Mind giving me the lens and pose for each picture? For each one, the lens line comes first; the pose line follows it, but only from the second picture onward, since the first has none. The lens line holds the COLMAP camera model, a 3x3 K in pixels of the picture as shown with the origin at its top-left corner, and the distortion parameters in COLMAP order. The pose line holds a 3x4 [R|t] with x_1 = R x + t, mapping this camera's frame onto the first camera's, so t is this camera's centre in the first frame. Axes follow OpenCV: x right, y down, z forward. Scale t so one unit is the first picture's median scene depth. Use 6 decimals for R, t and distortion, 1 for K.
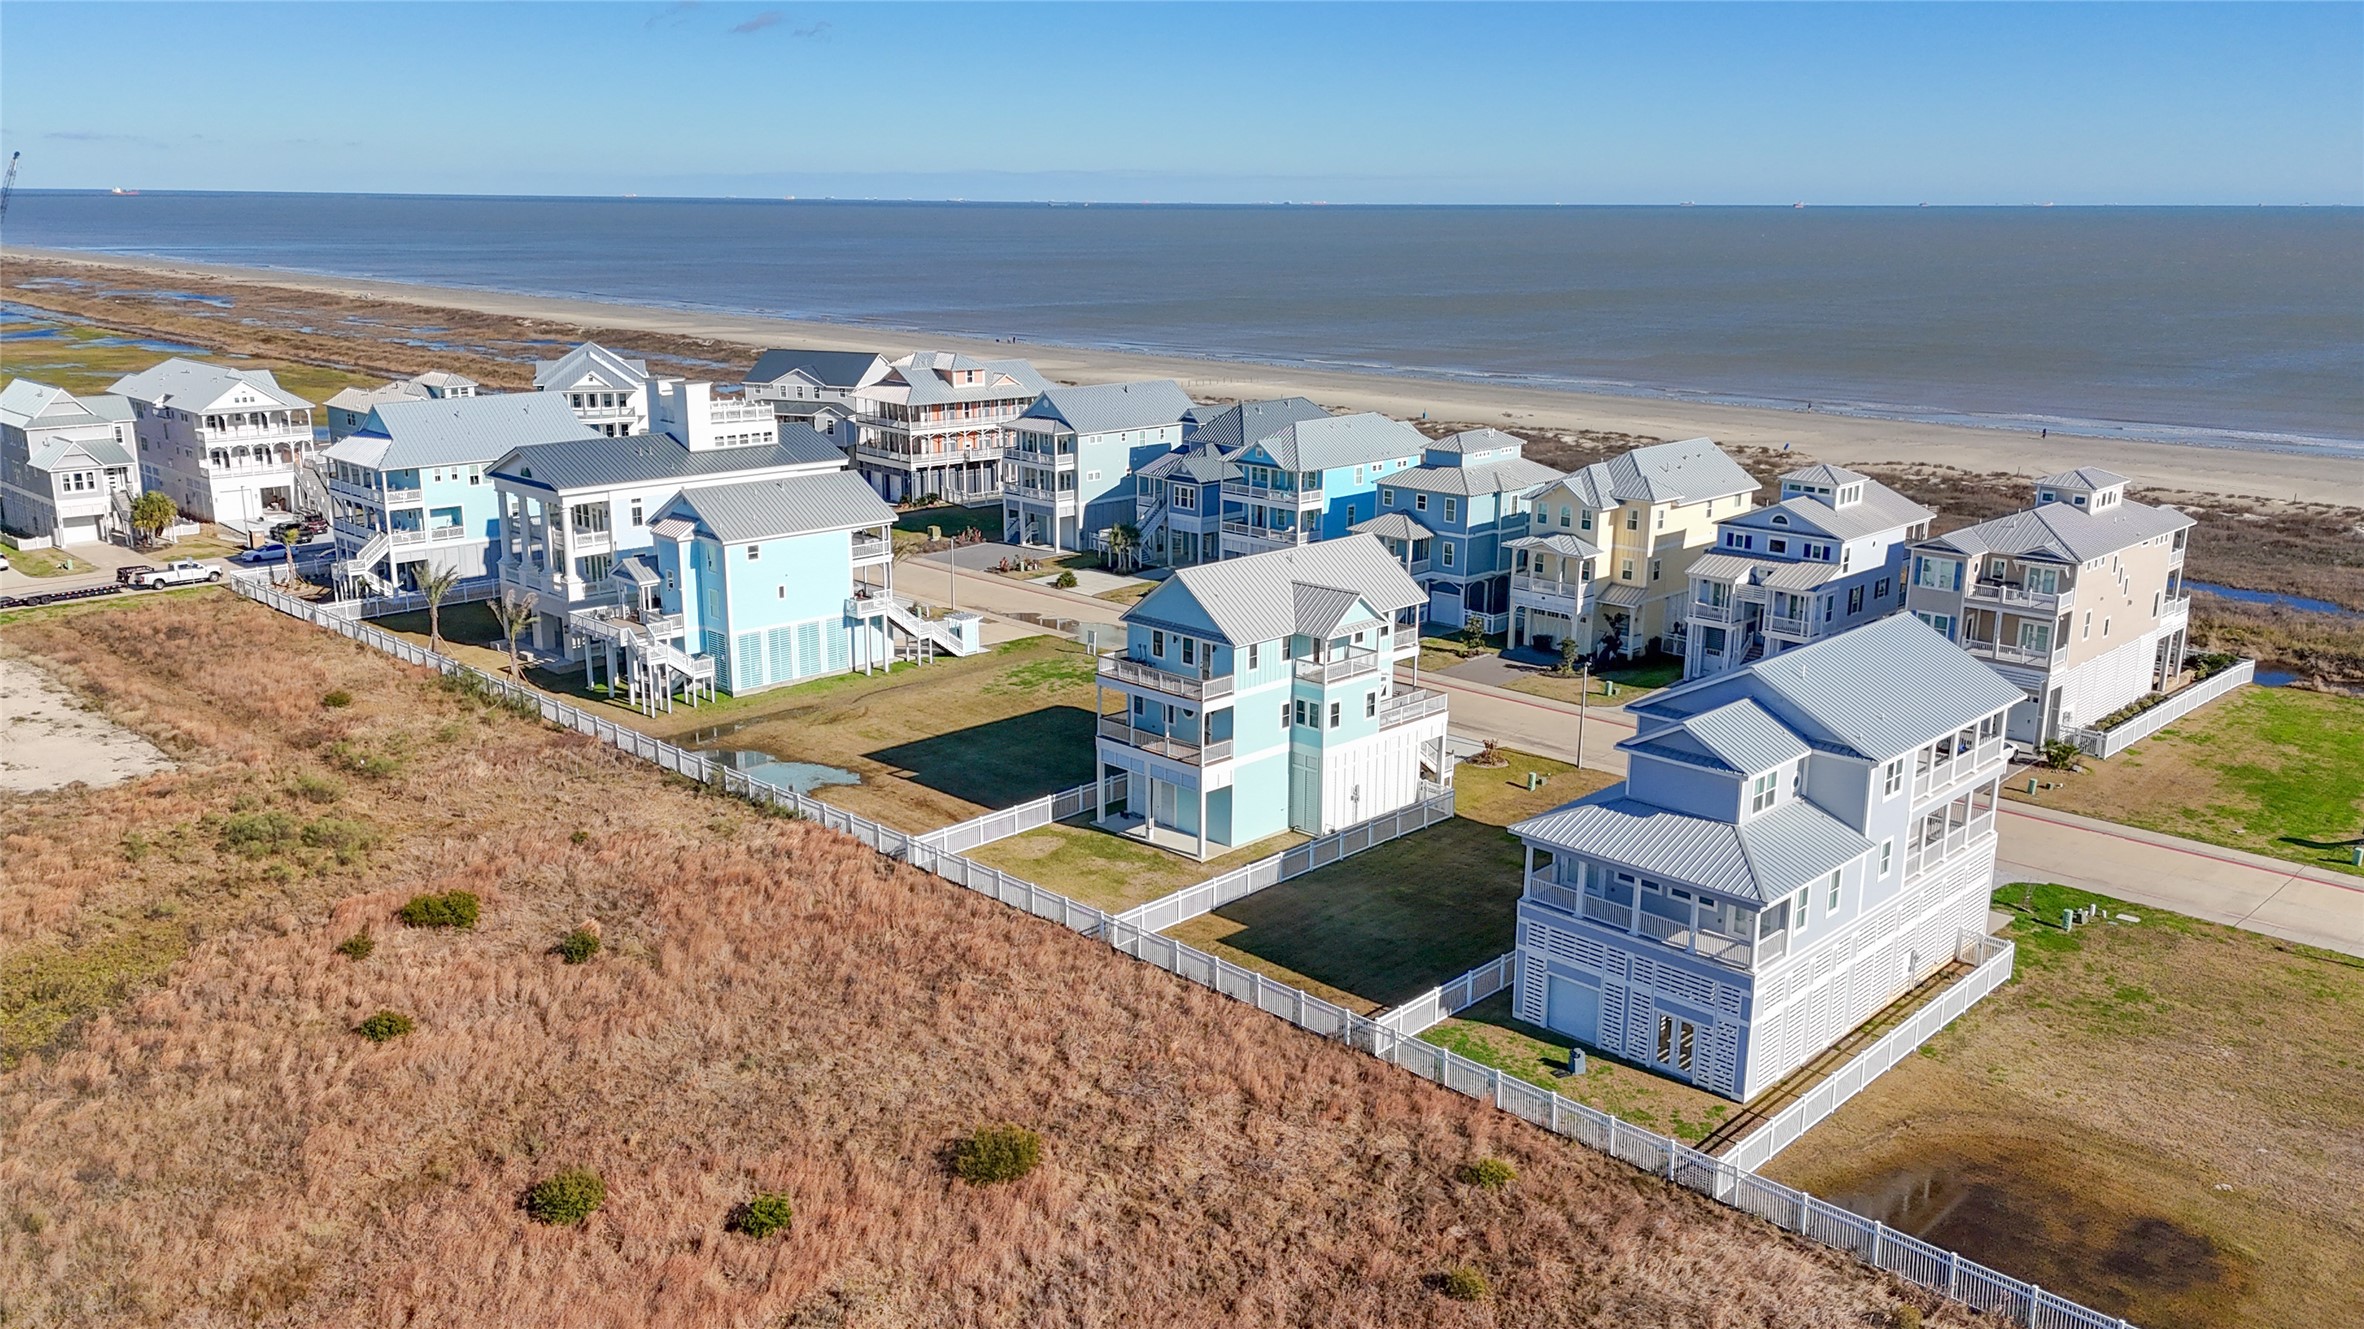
lens RADIAL K [[1781.5, 0, 1171.9], [0, 1781.5, 669.1], [0, 0, 1]] dist [0.053595, -0.041721]
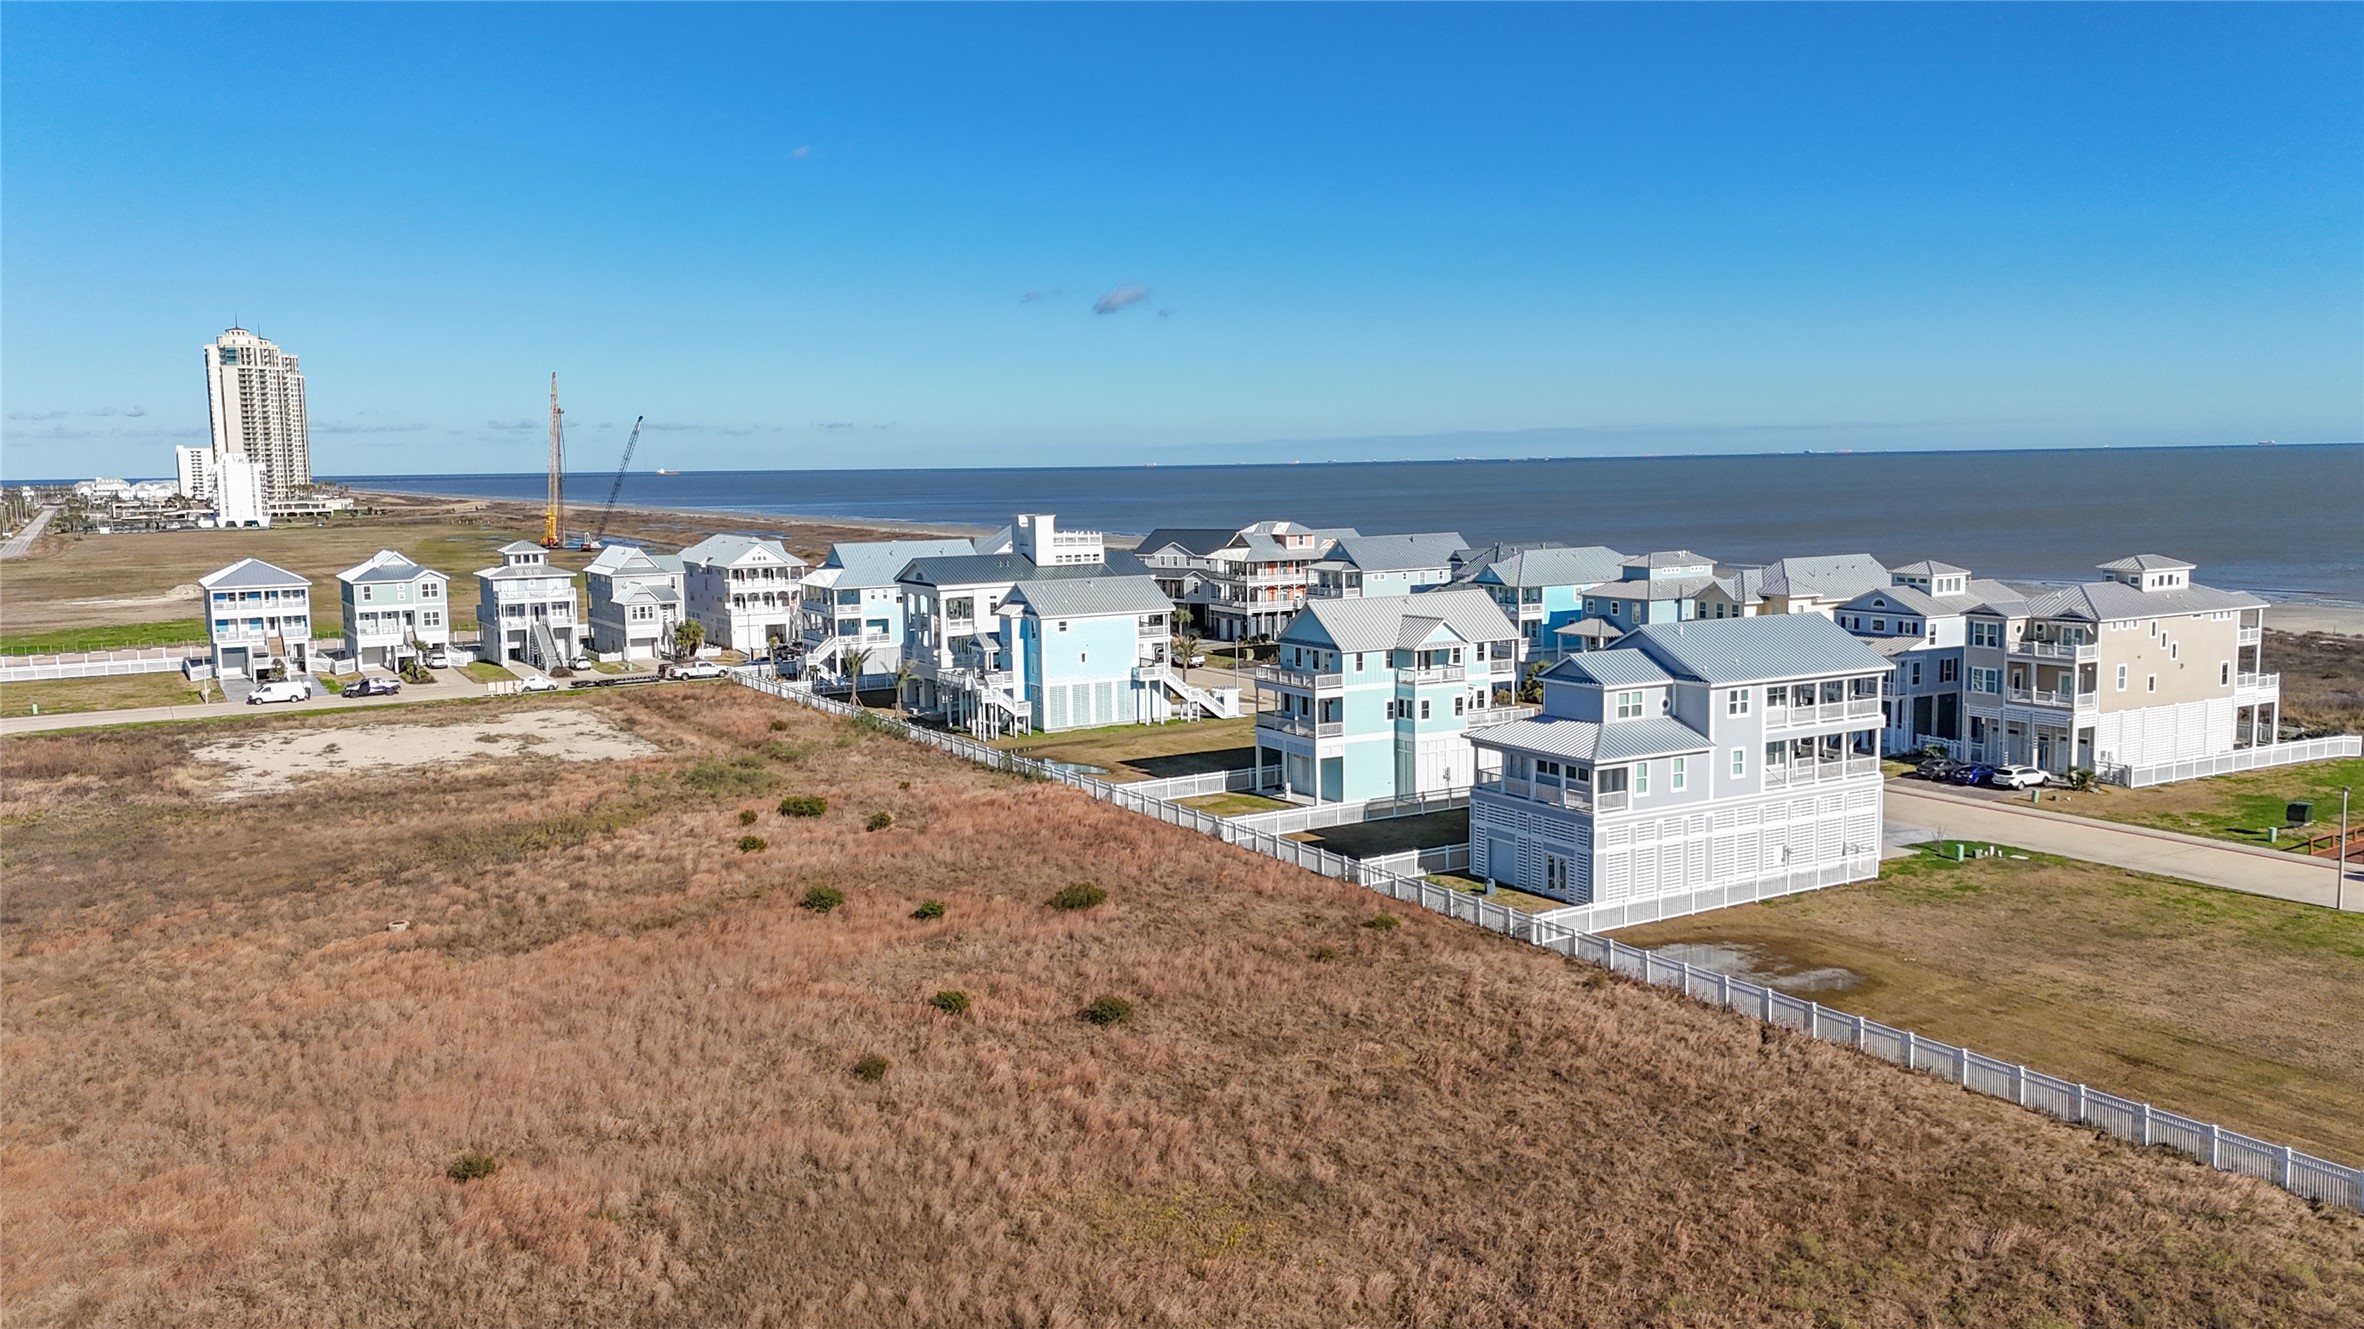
lens RADIAL K [[1723.7, 0, 1182.0], [0, 1723.7, 664.5], [0, 0, 1]] dist [0.108707, -0.166995]
pose [[0.967081, 0.007760, -0.254352, 0.181983], [-0.041508, 0.990959, -0.127585, 0.123201], [0.251062, 0.133943, 0.958659, -0.226586]]
